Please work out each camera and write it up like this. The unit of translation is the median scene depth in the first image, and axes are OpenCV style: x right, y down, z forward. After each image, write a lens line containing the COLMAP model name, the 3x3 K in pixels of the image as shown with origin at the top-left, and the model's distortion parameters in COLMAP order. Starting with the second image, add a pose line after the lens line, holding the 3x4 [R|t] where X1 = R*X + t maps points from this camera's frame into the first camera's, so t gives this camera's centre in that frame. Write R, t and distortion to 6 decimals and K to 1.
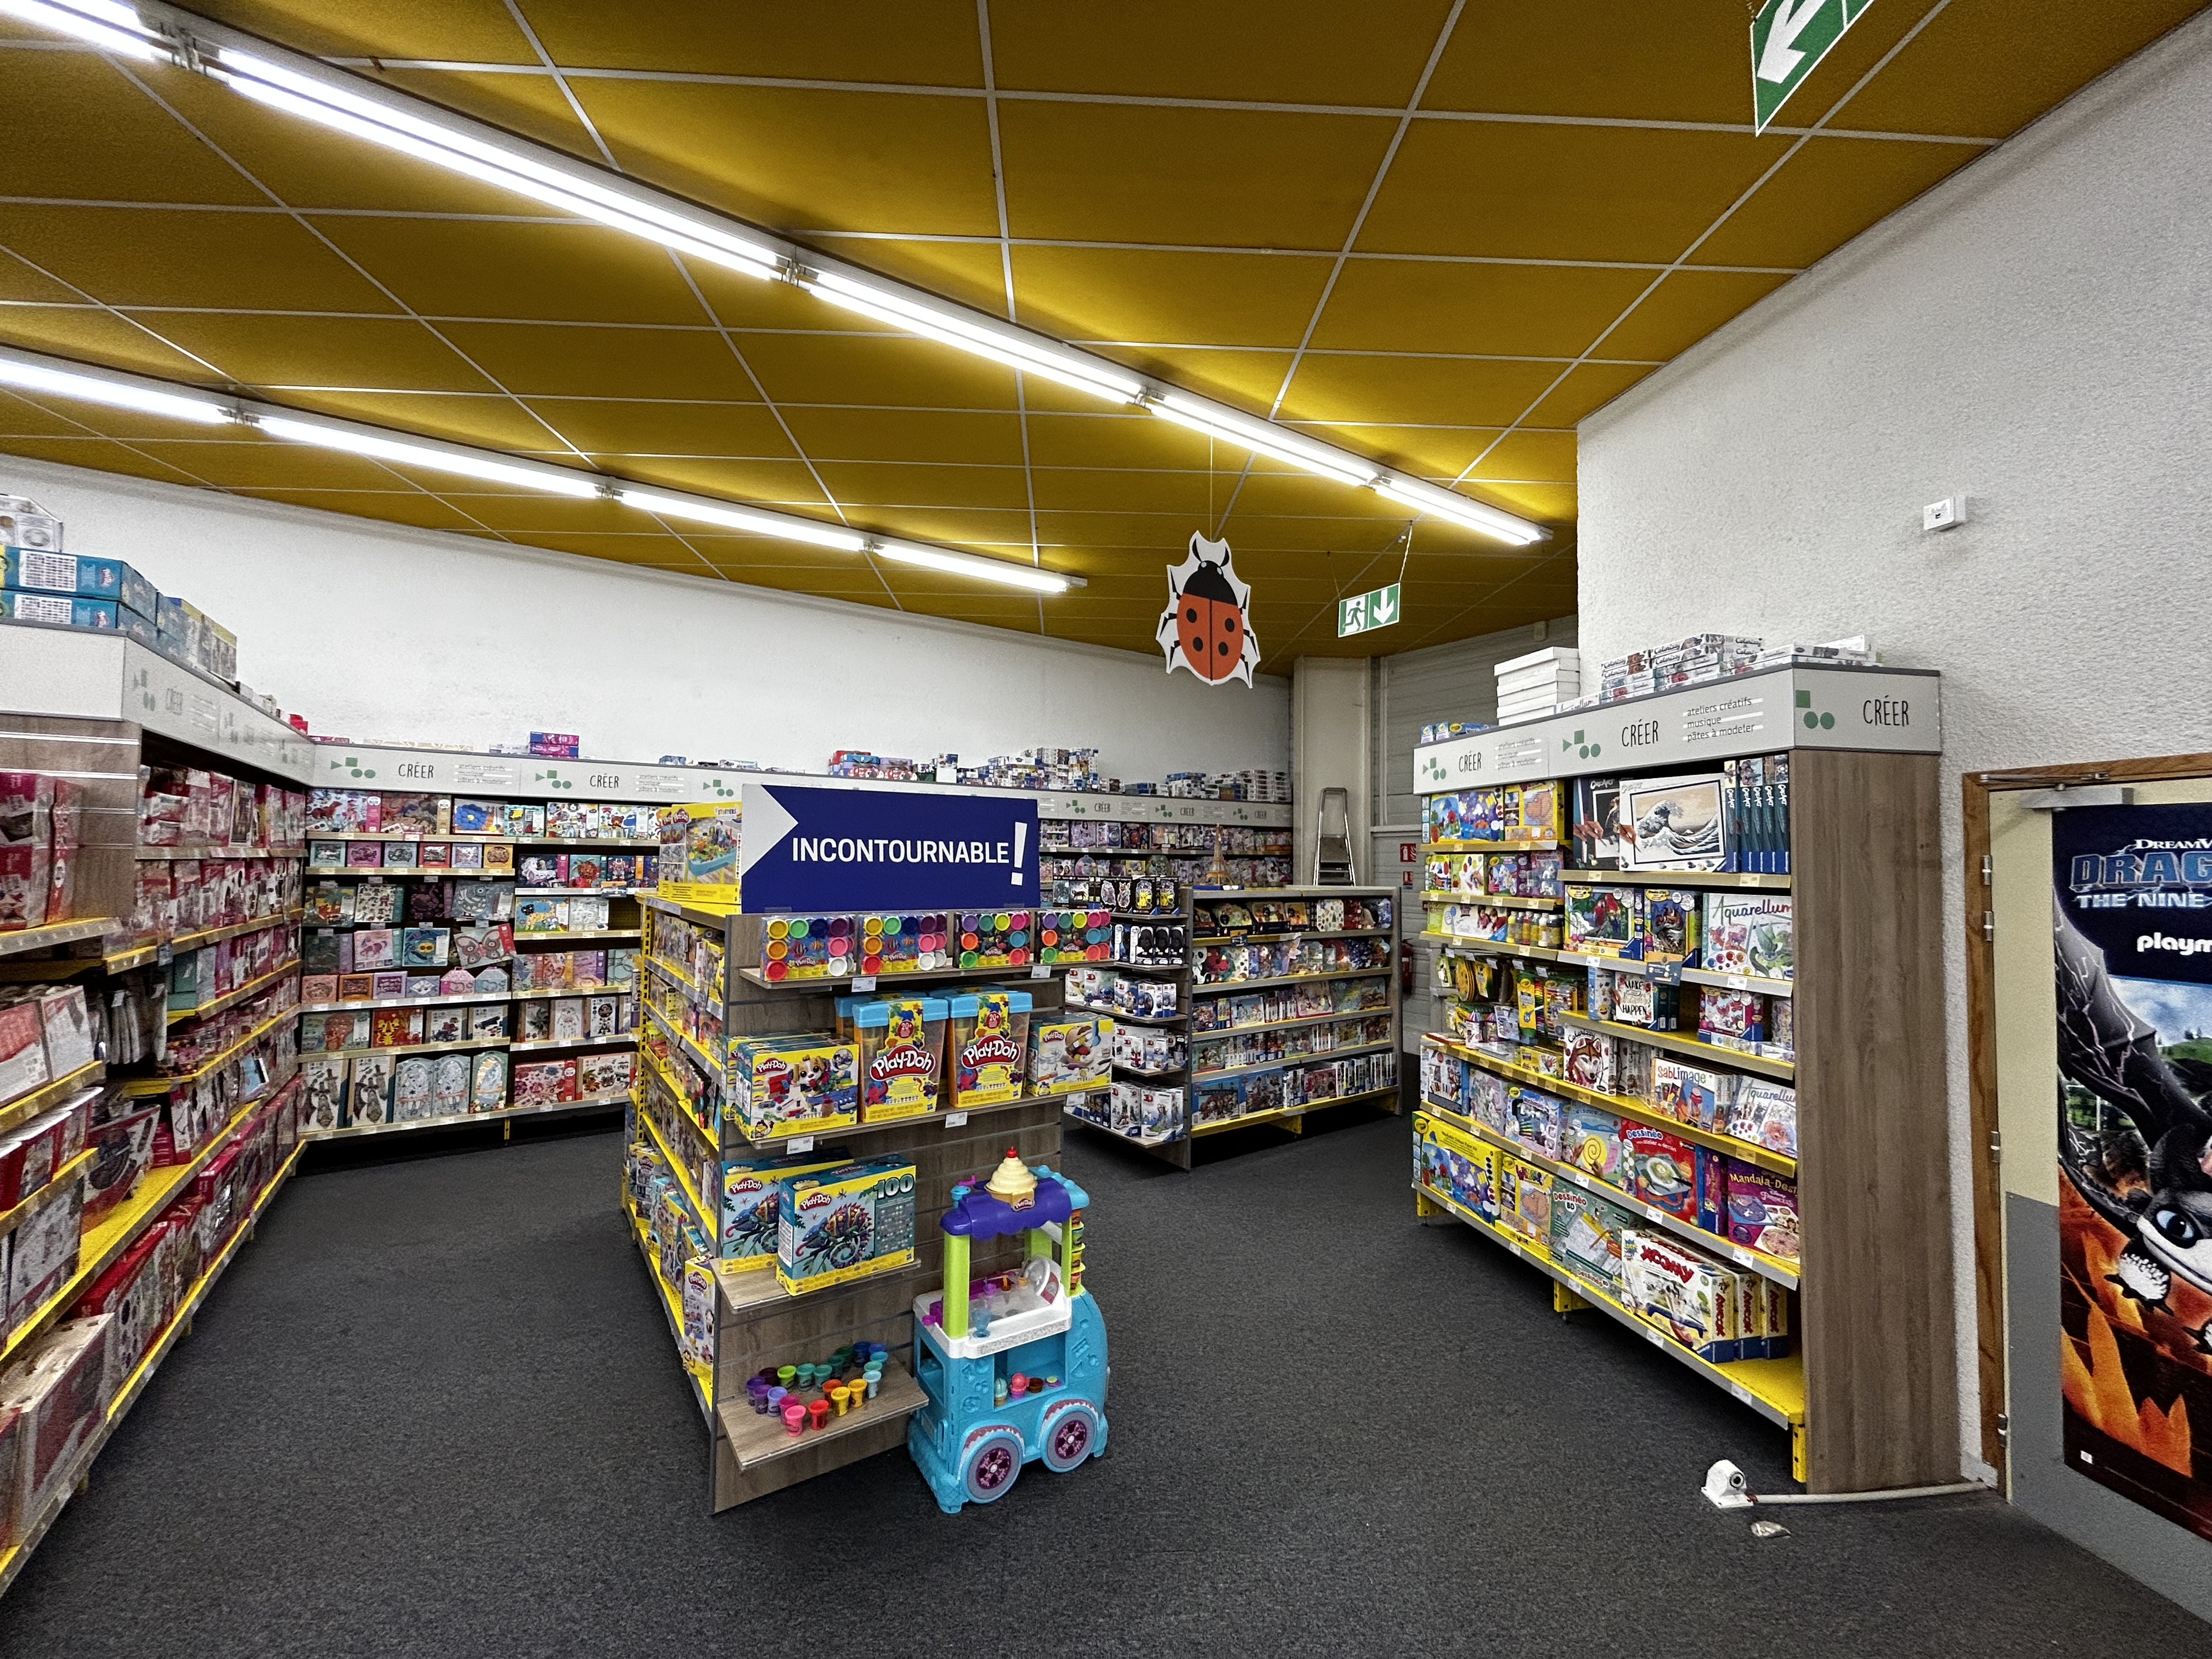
lens RADIAL K [[899.3, 0, 1105.2], [0, 899.3, 826.6], [0, 0, 1]] dist [-0.000203, -0.000577]
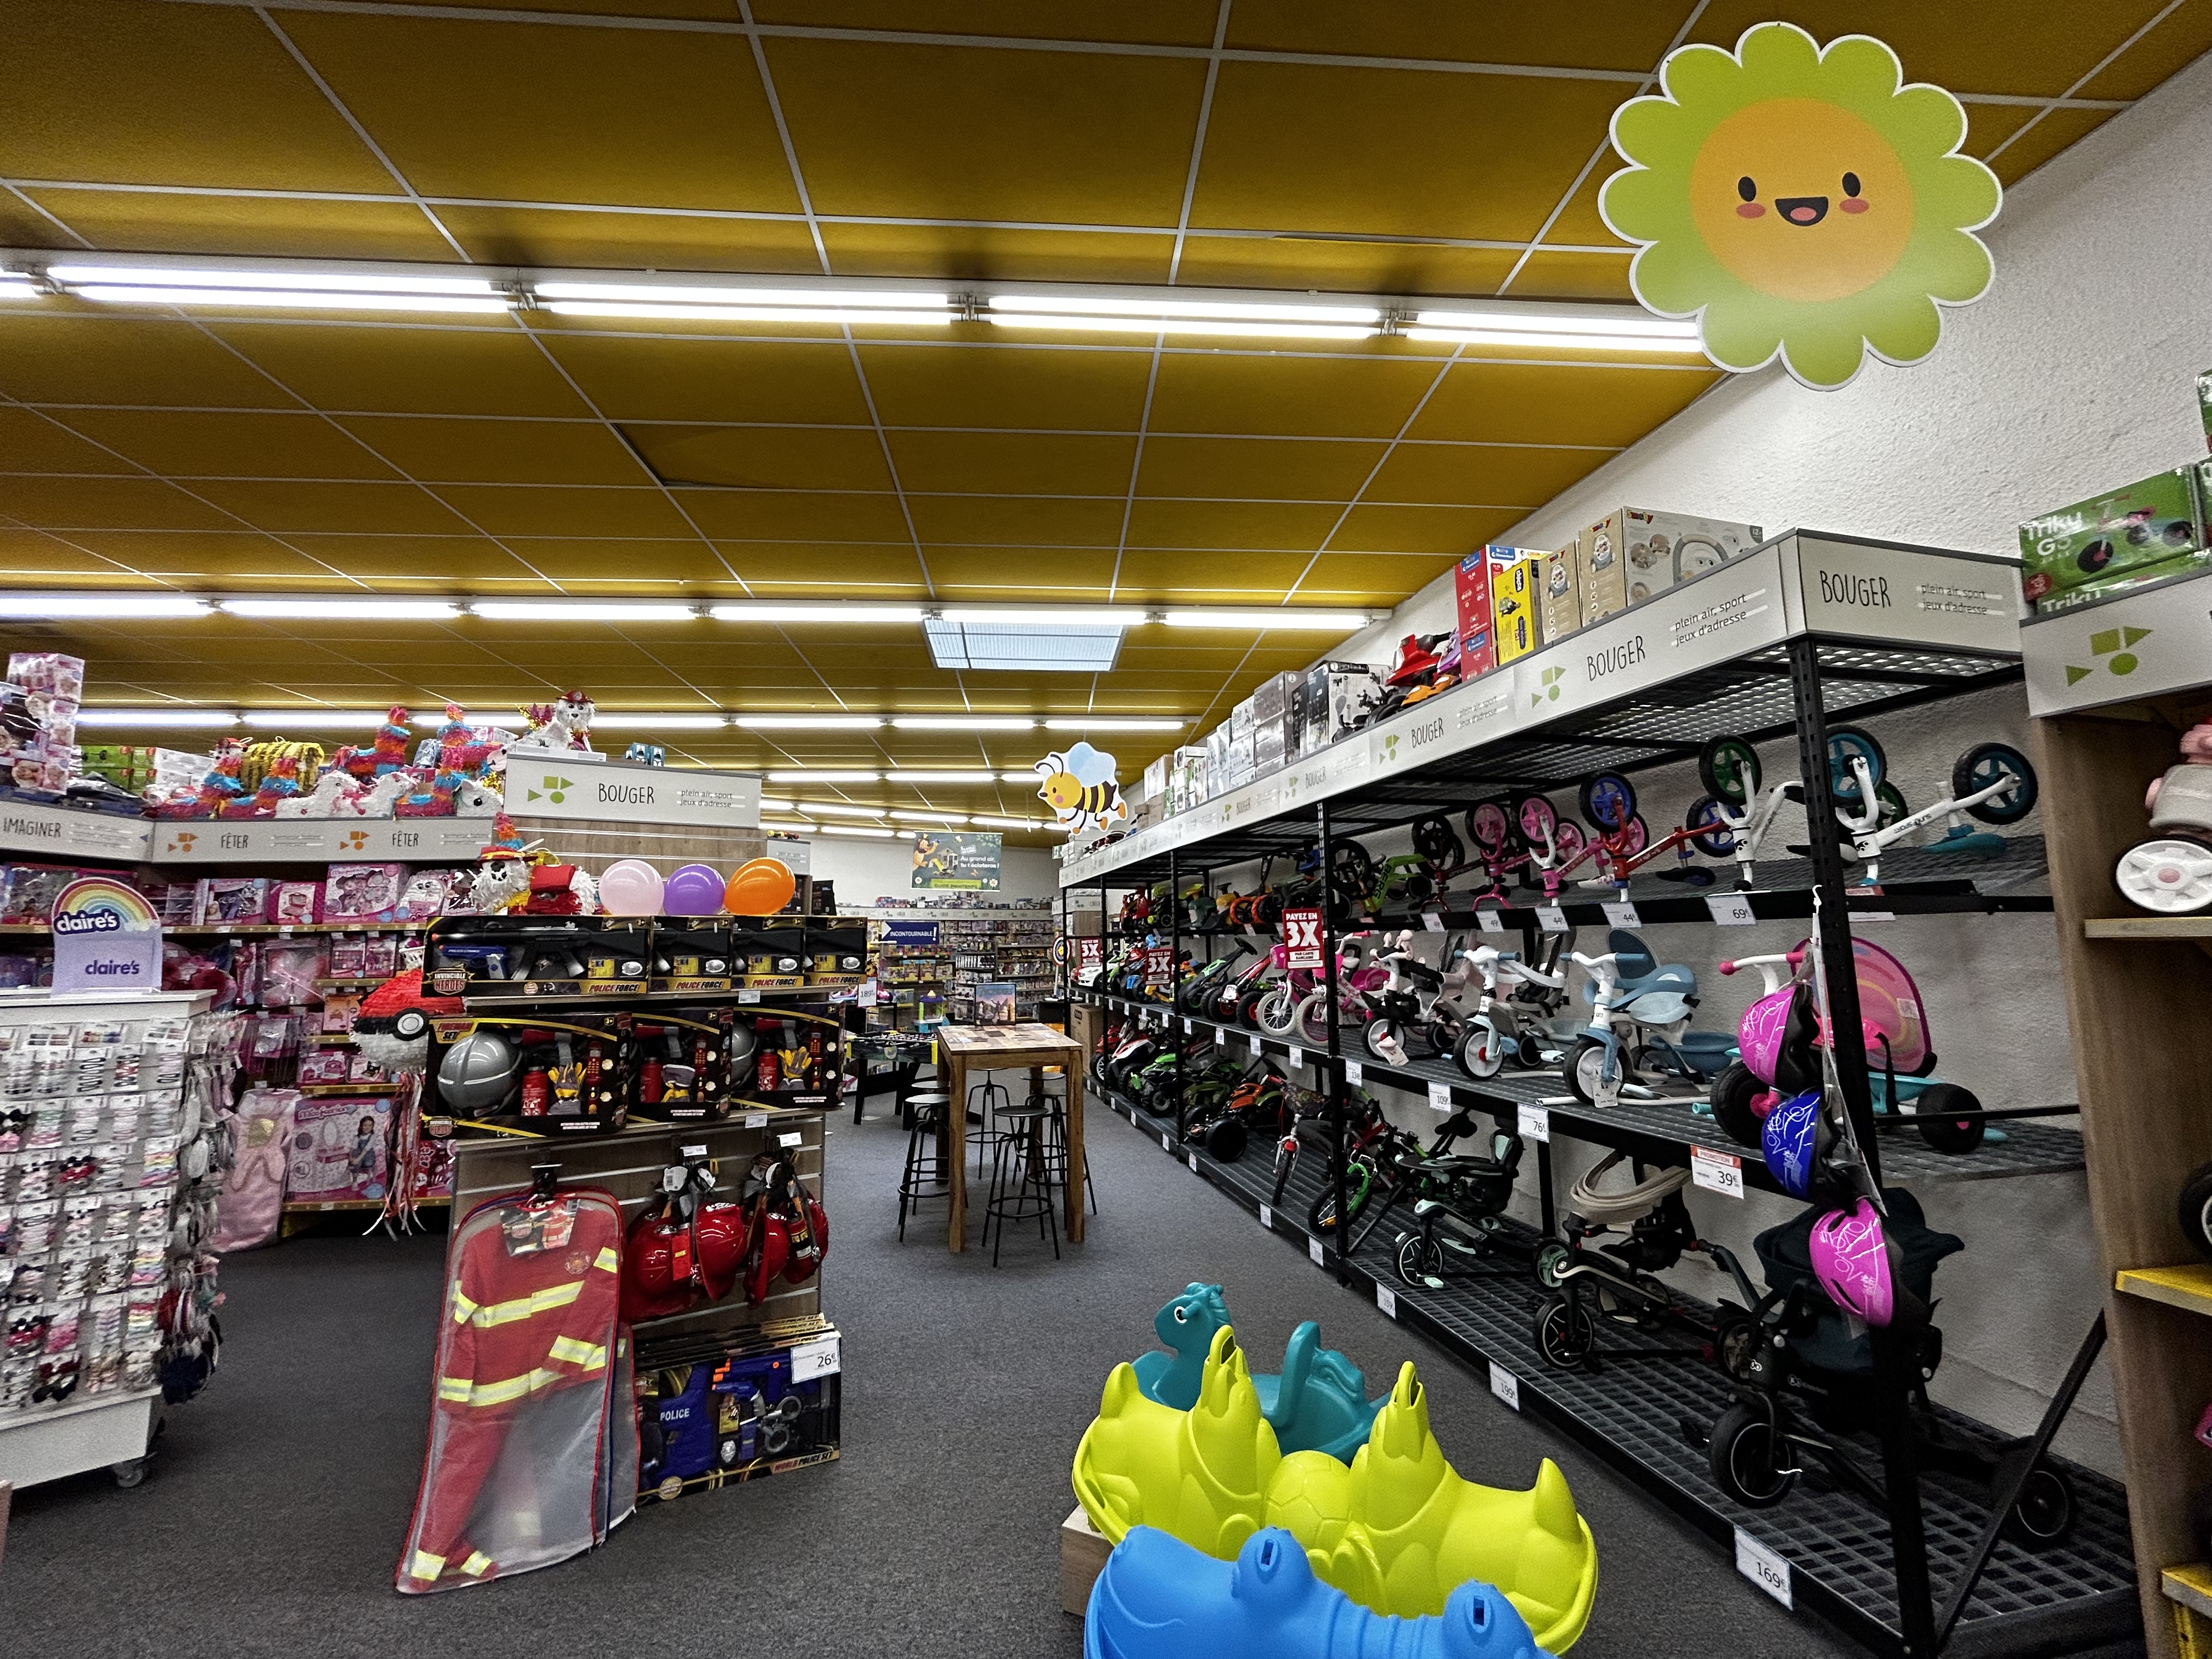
lens RADIAL K [[899.3, 0, 1105.2], [0, 899.3, 826.6], [0, 0, 1]] dist [-0.000203, -0.000577]
pose [[0.999808, -0.011379, 0.015939, 0.404407], [0.012691, 0.996320, -0.084766, -0.067463], [-0.014915, 0.084952, 0.996273, -2.097096]]
